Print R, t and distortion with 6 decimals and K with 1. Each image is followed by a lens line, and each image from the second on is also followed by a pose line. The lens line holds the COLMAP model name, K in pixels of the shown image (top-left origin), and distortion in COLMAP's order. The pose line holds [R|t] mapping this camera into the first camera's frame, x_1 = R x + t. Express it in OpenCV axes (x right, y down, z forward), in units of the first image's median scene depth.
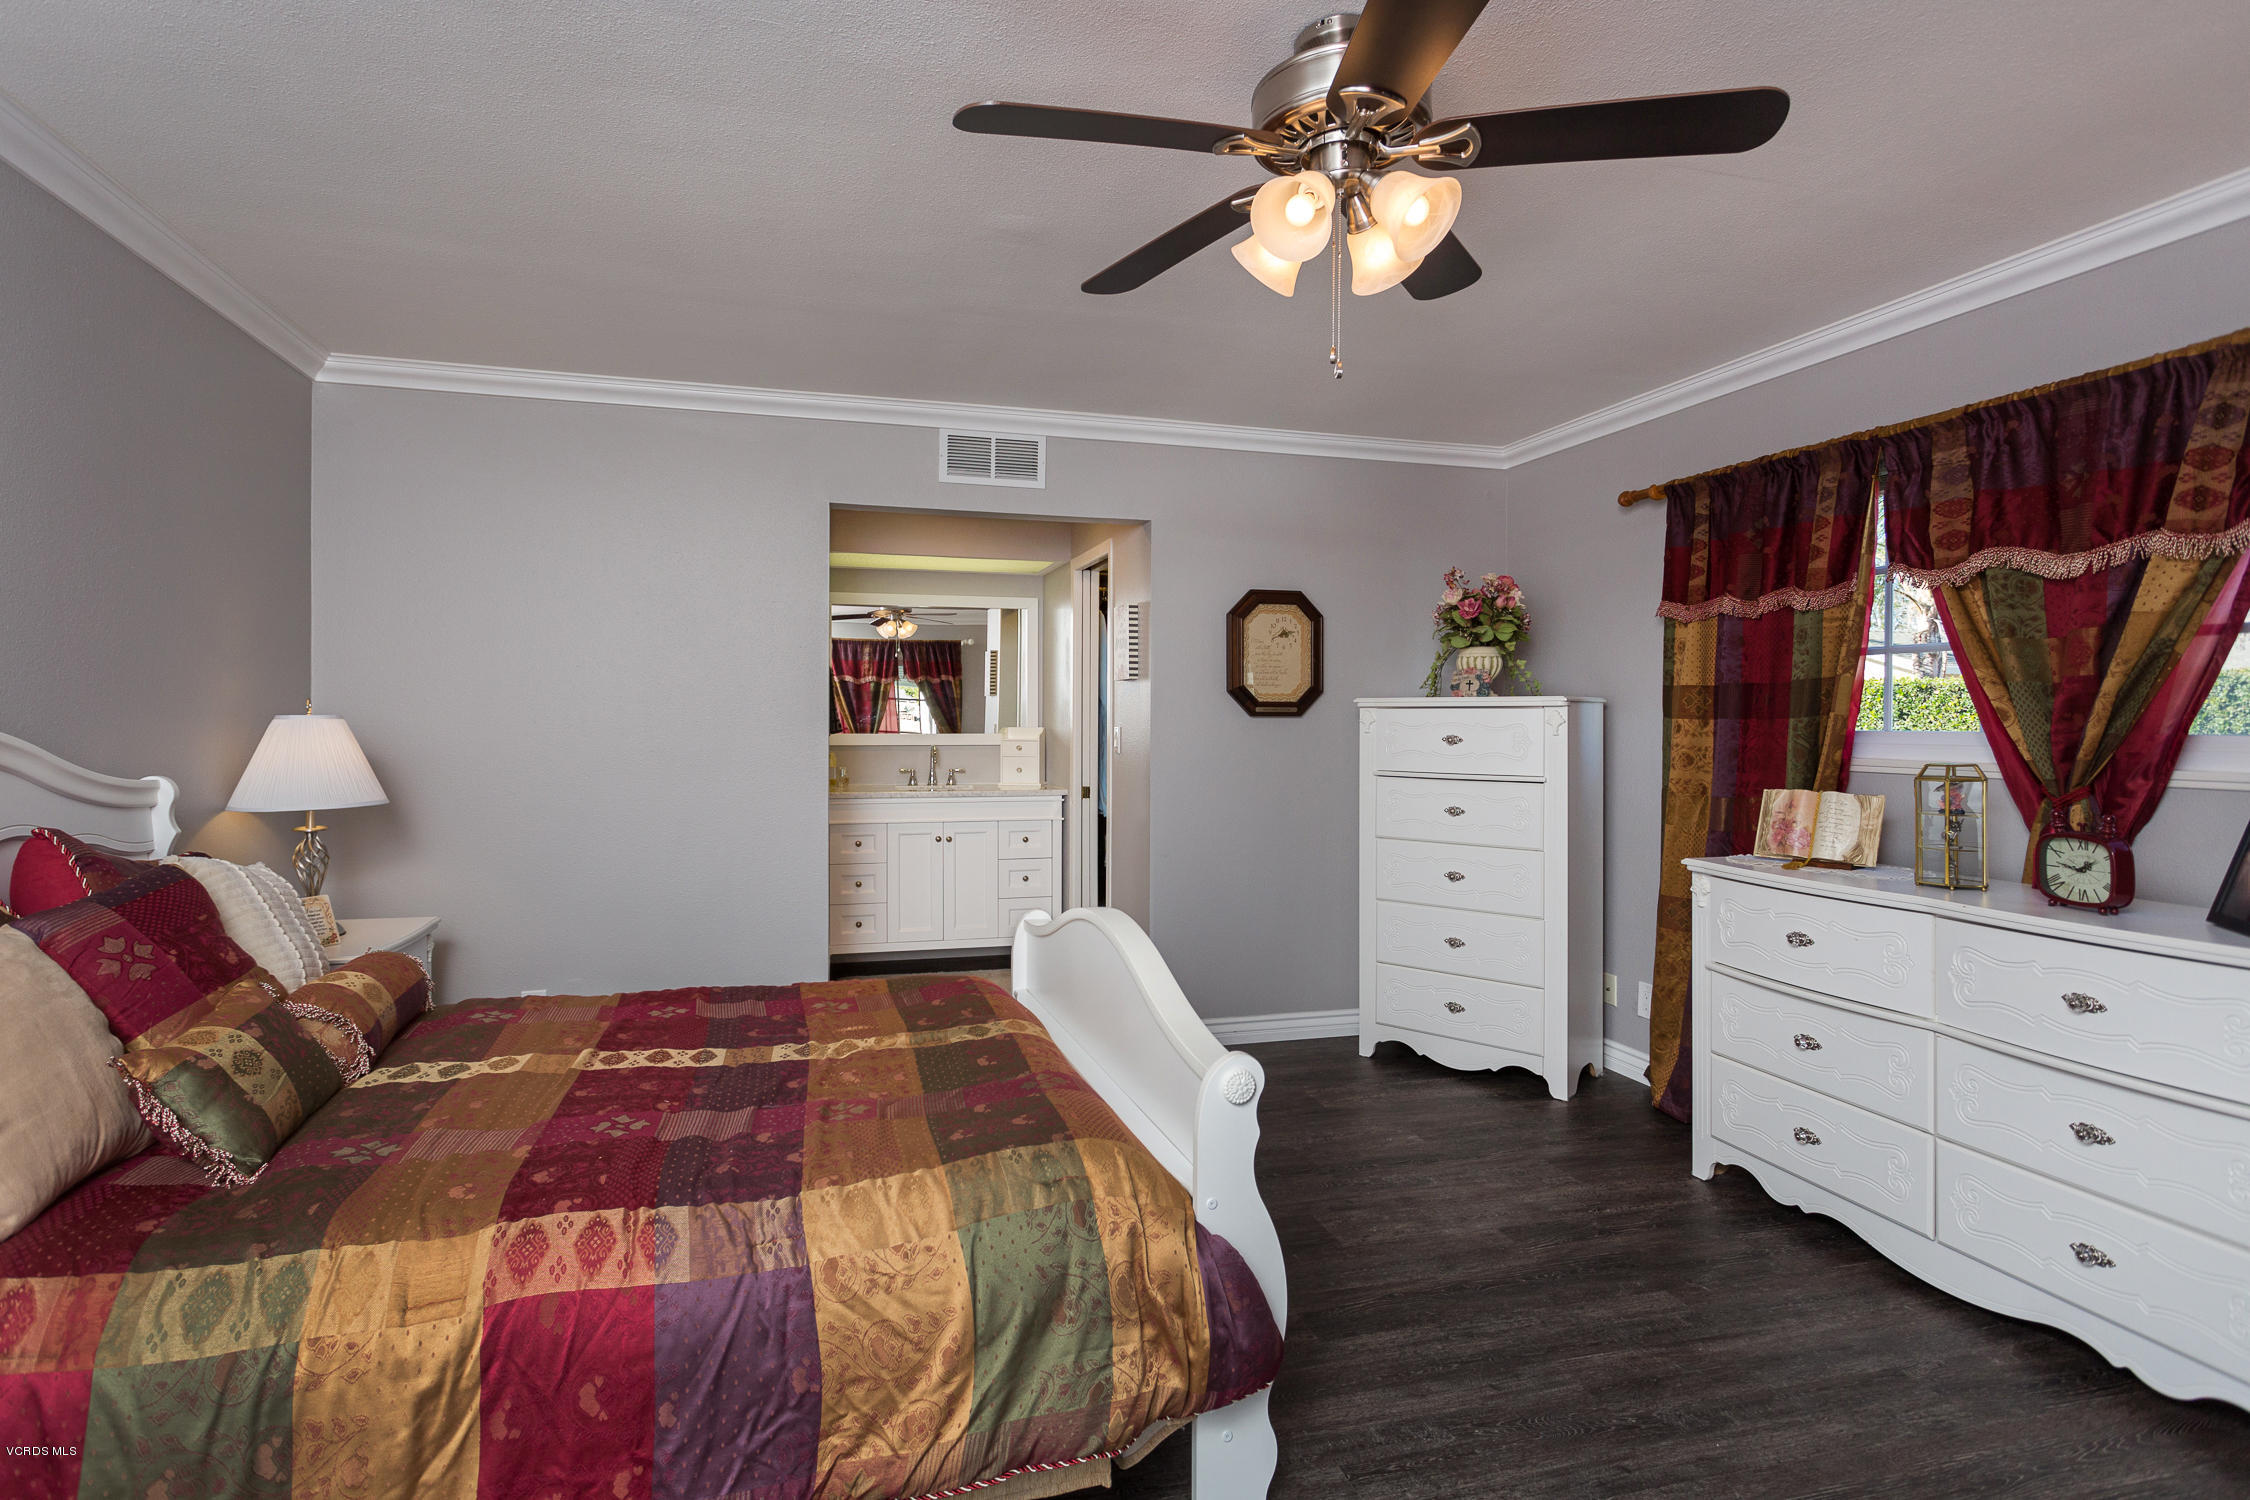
lens RADIAL K [[1086.5, 0, 1097.7], [0, 1086.5, 742.9], [0, 0, 1]] dist [0.001399, 0.001104]
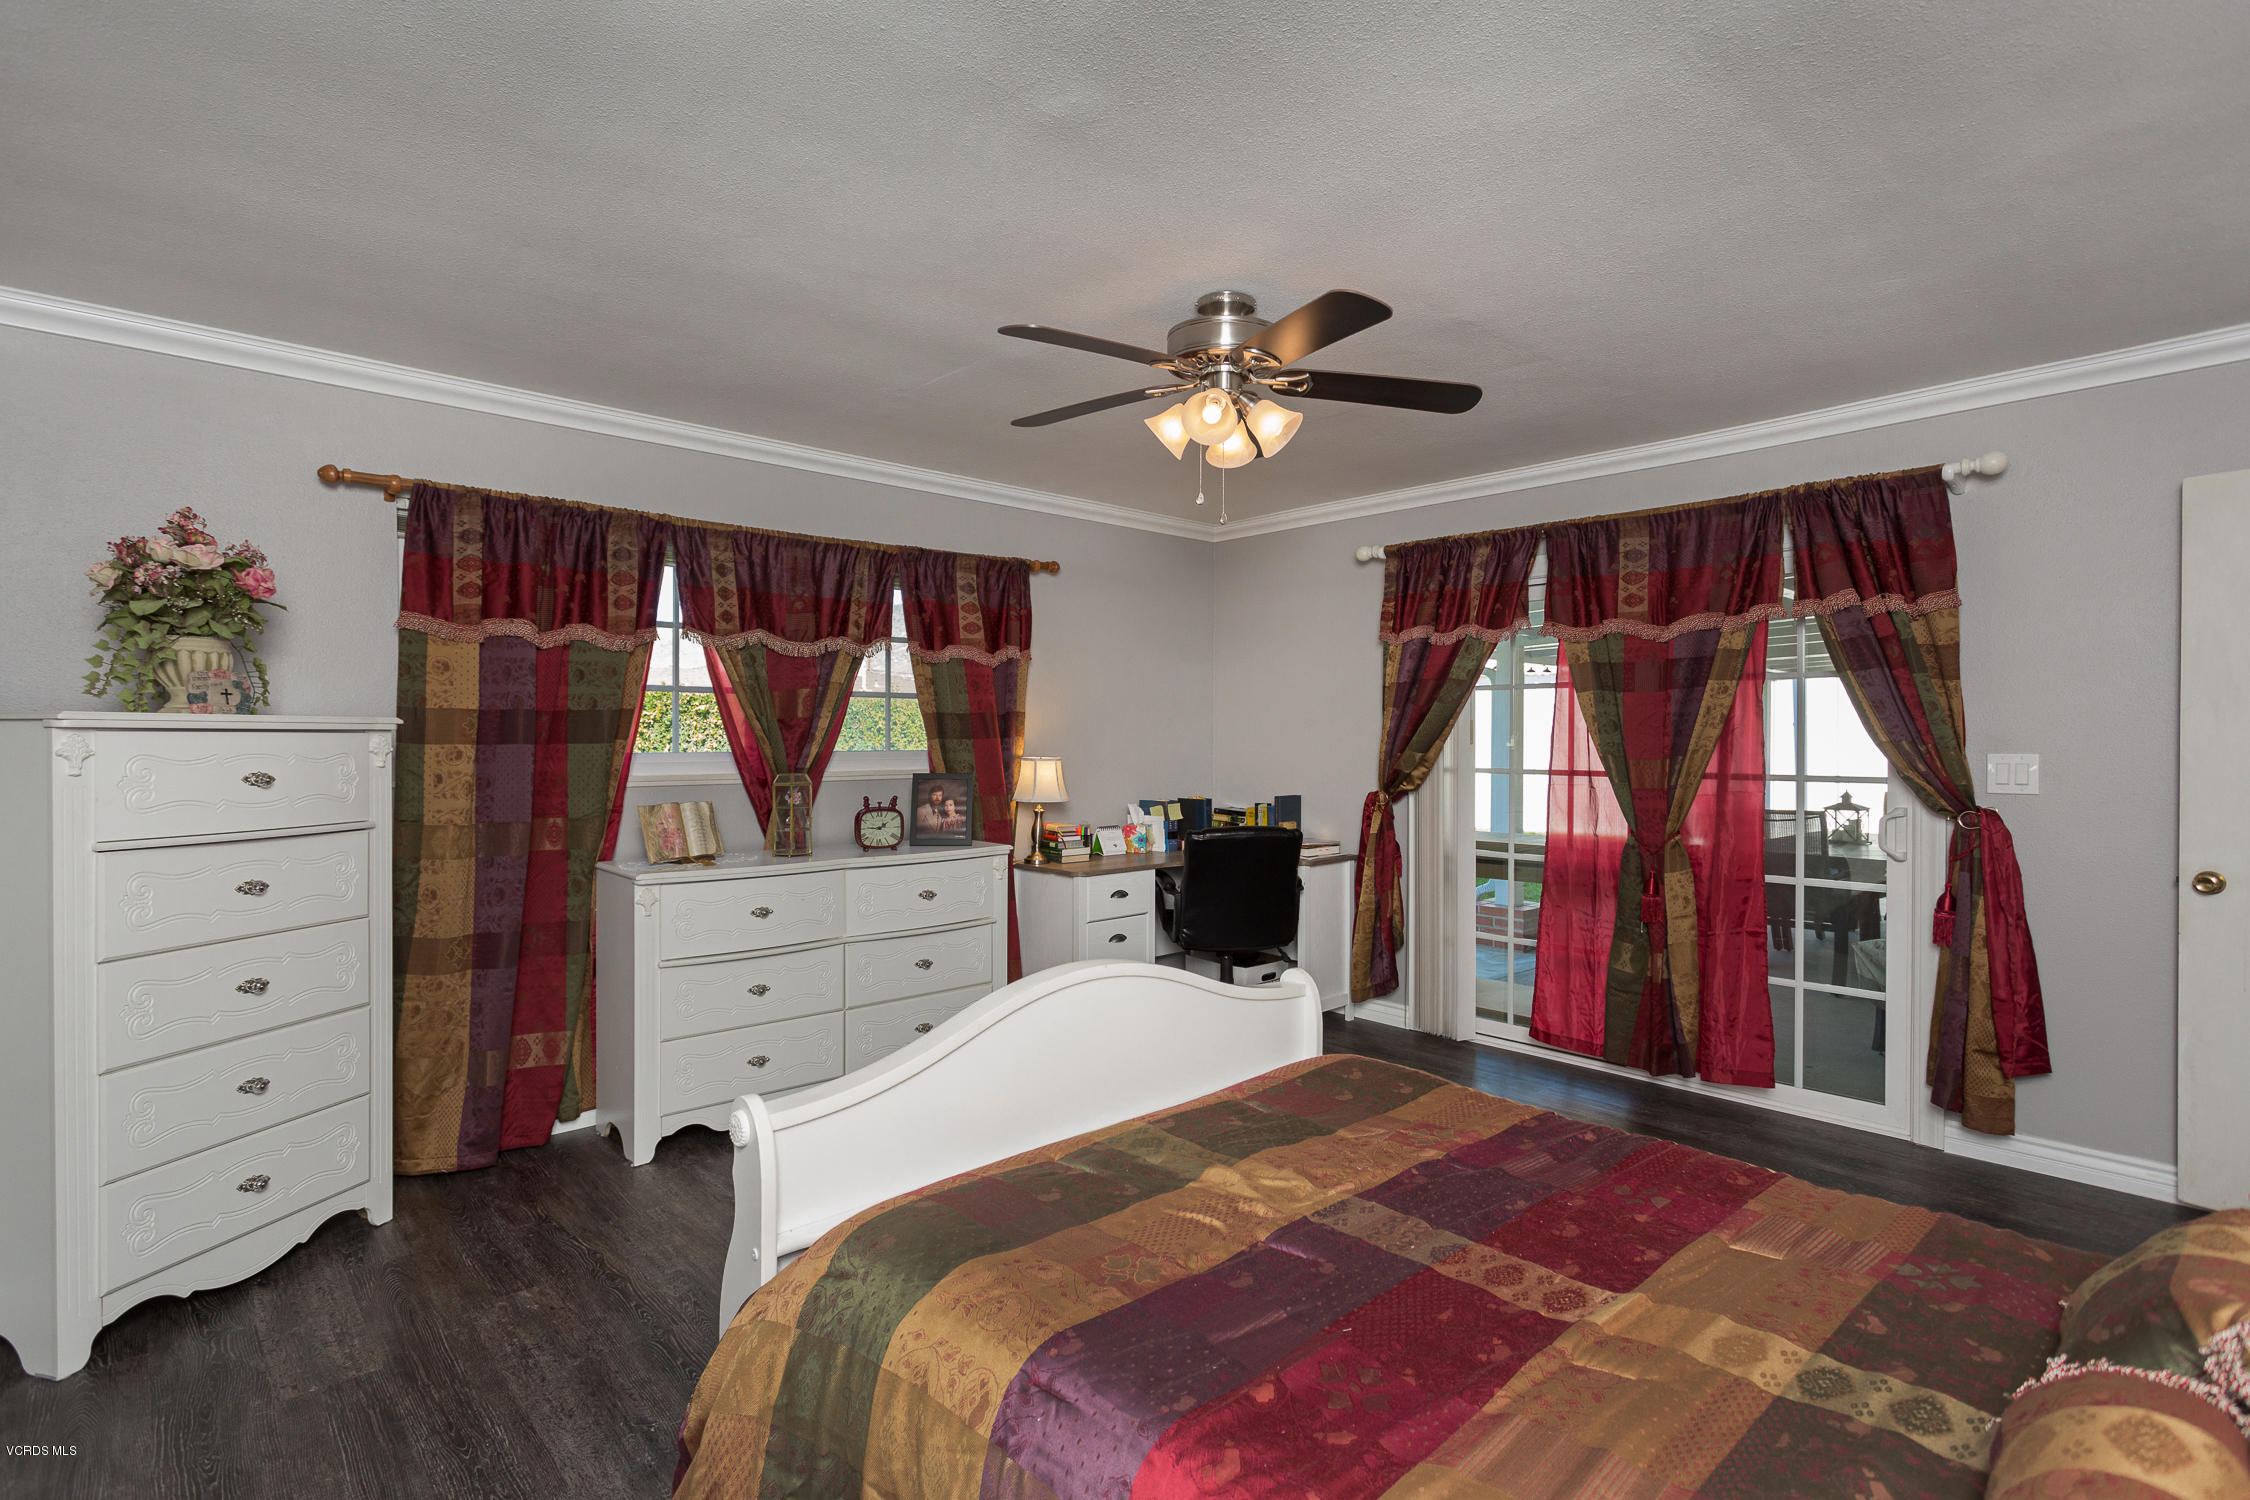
lens RADIAL K [[1086.5, 0, 1097.7], [0, 1086.5, 742.9], [0, 0, 1]] dist [0.001399, 0.001104]
pose [[-0.431738, -0.015479, 0.901866, -0.557701], [0.011353, 0.999680, 0.022592, -0.038559], [-0.901928, 0.019993, -0.431424, 0.932976]]
